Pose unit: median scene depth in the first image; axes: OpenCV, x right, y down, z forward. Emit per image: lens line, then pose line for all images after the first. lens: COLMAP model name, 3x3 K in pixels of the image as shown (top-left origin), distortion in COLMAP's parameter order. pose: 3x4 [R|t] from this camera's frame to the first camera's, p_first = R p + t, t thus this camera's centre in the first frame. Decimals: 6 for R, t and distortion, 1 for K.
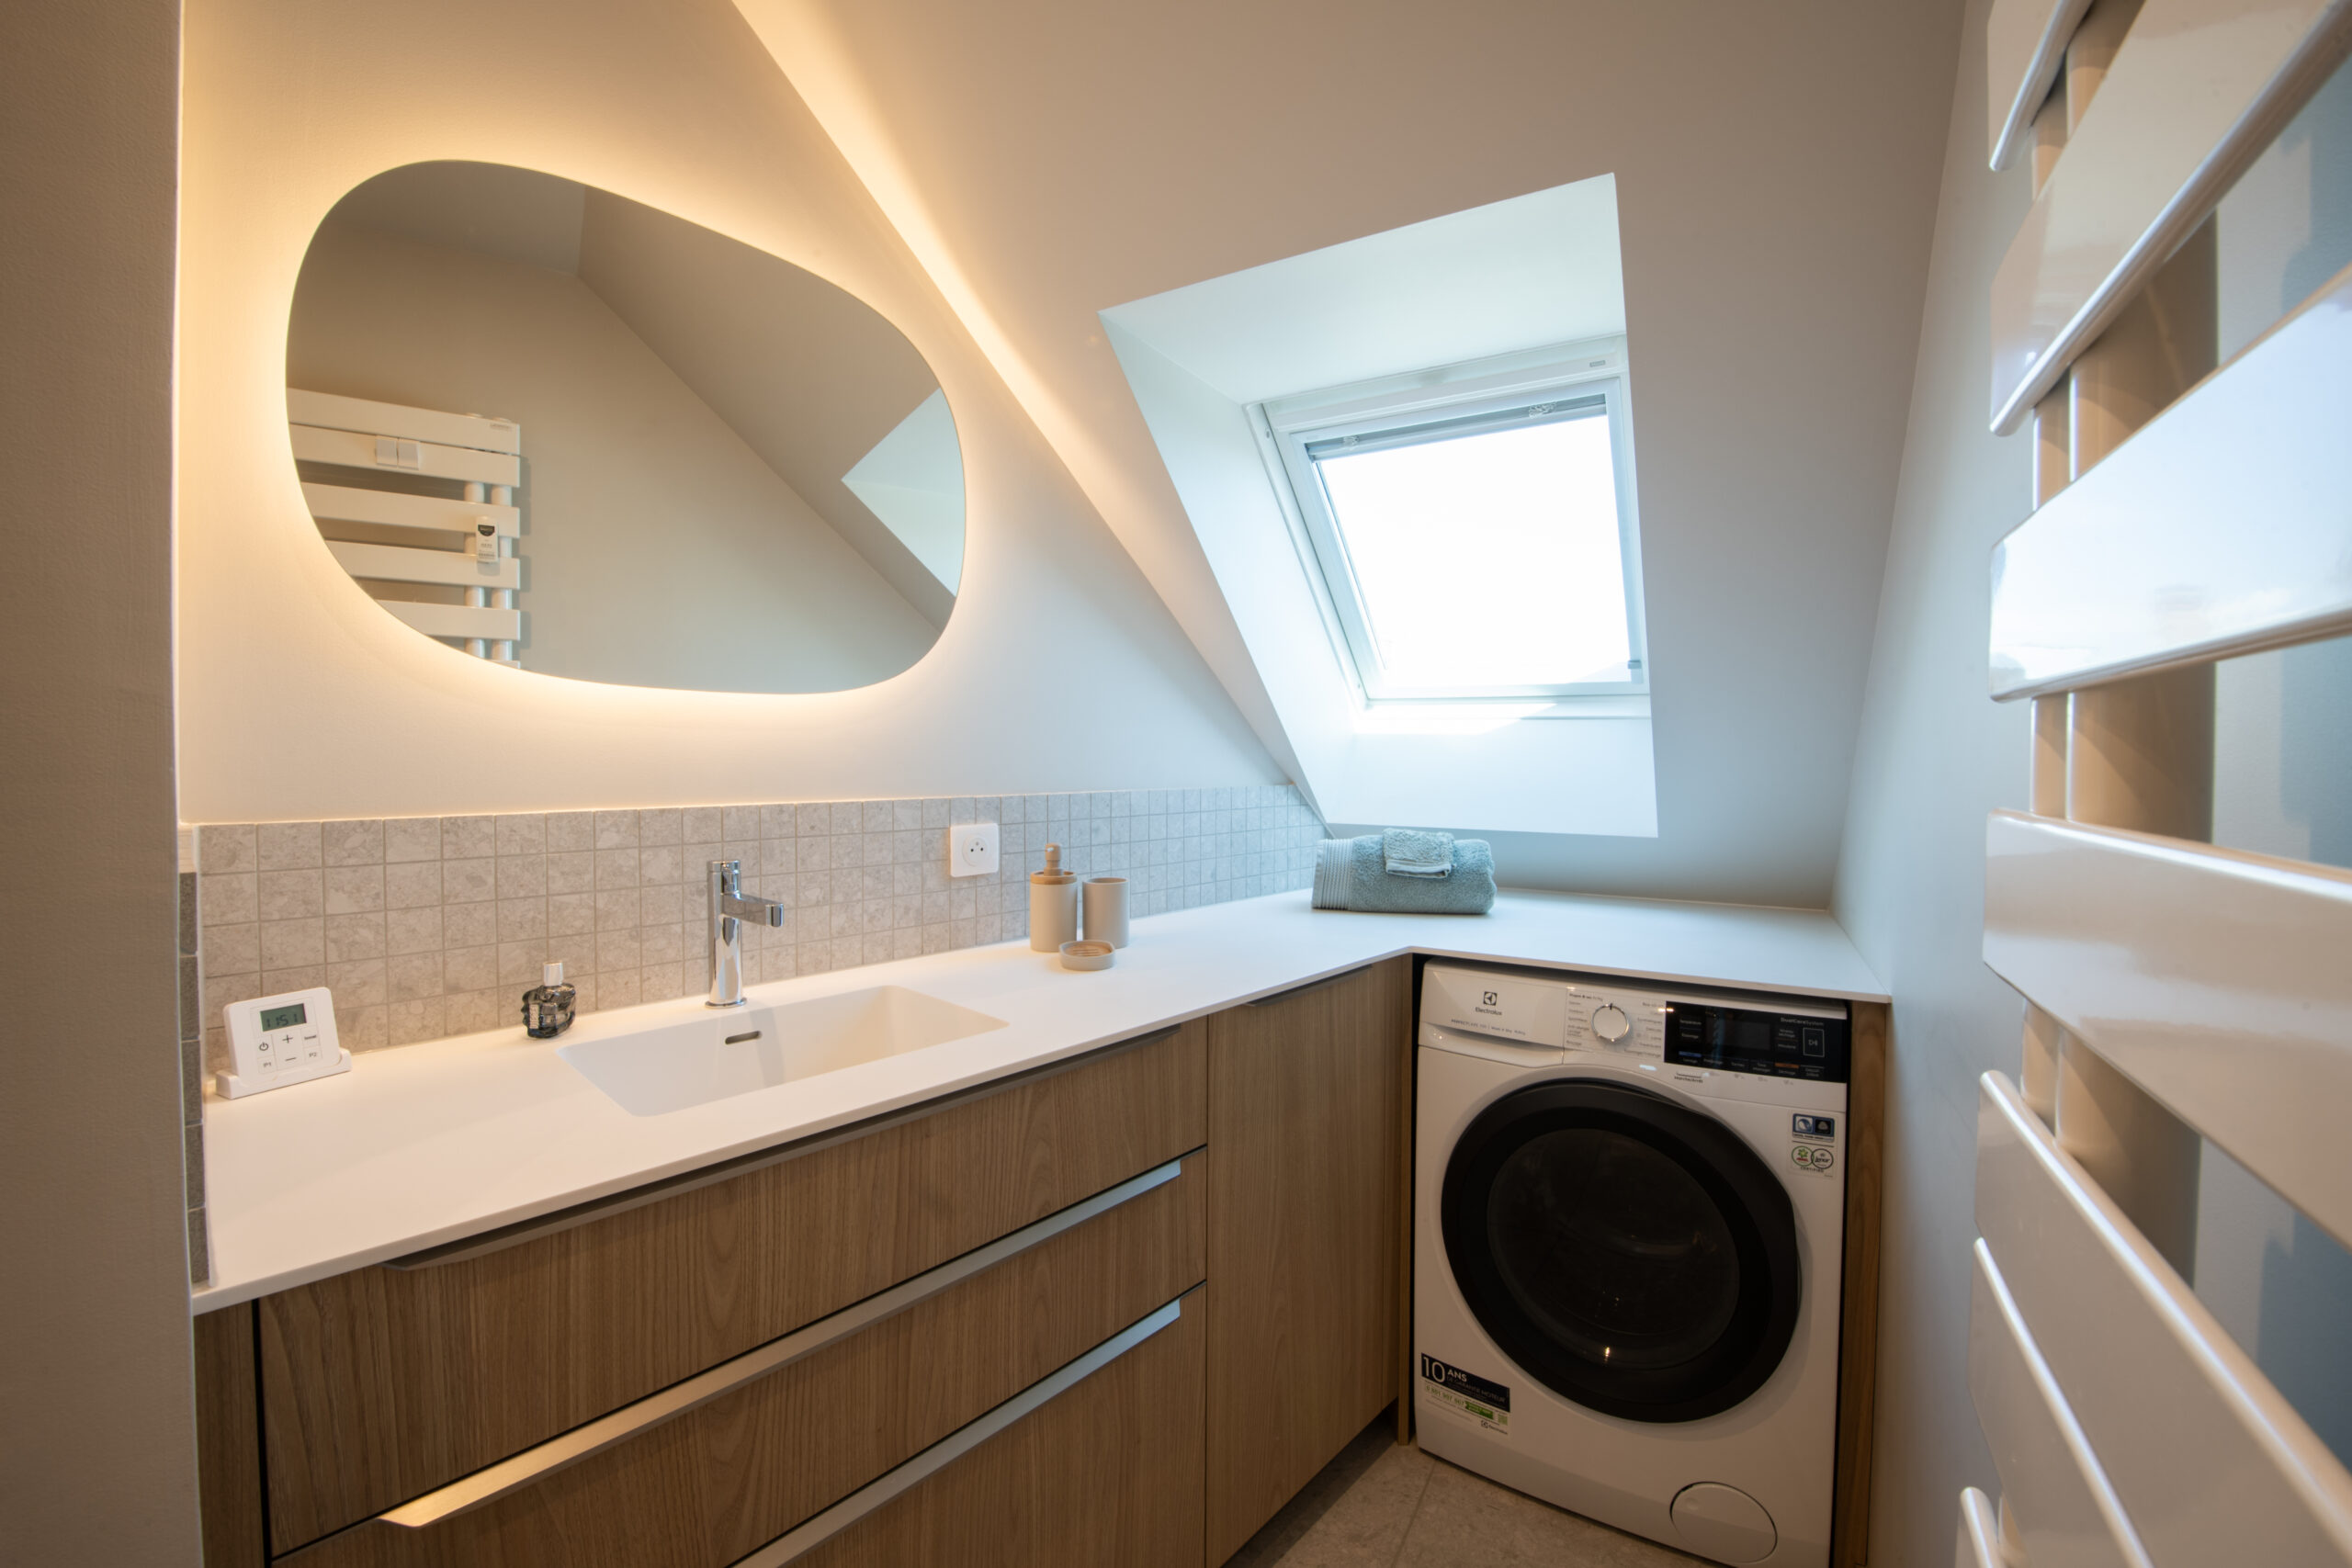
lens RADIAL K [[975.3, 0, 1175.4], [0, 975.3, 778.6], [0, 0, 1]] dist [-0.001742, -0.000274]
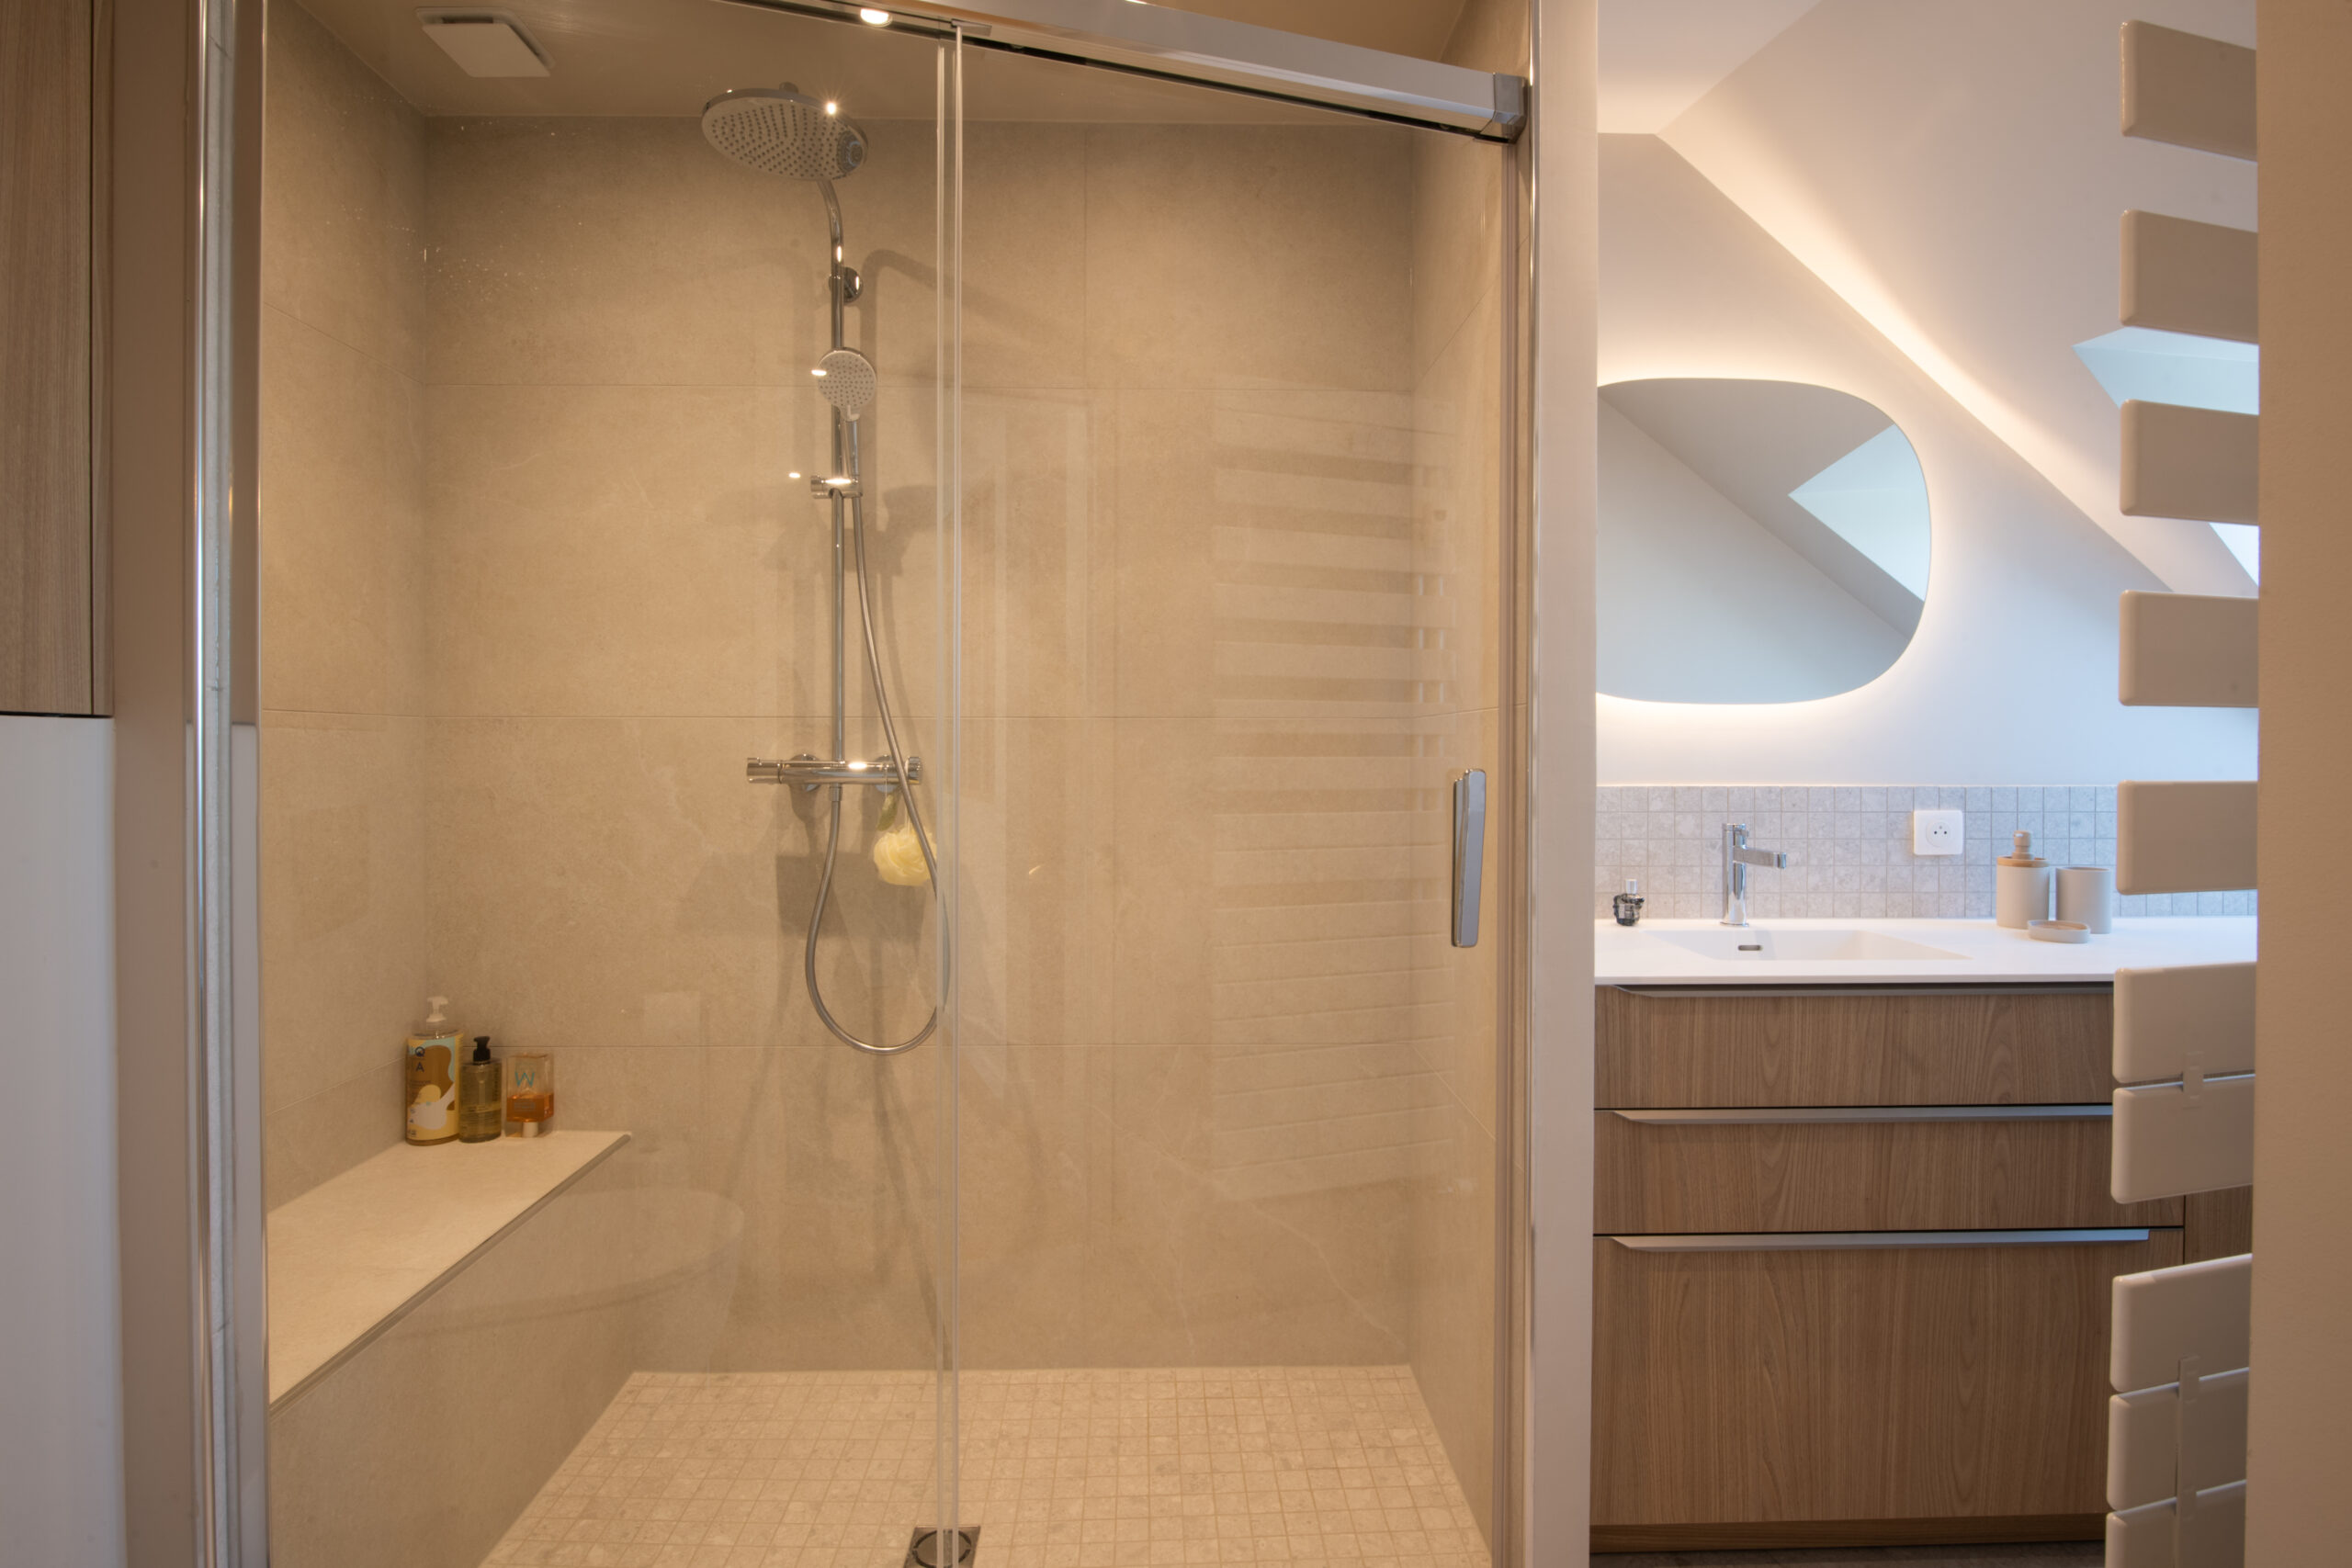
lens RADIAL K [[1131.9, 0, 1178.4], [0, 1131.9, 766.5], [0, 0, 1]] dist [-0.010317, -0.000277]
pose [[0.710908, 0.007875, -0.703240, 0.101208], [-0.017092, 0.999835, -0.006083, 0.021858], [0.703077, 0.016344, 0.710926, -0.644300]]
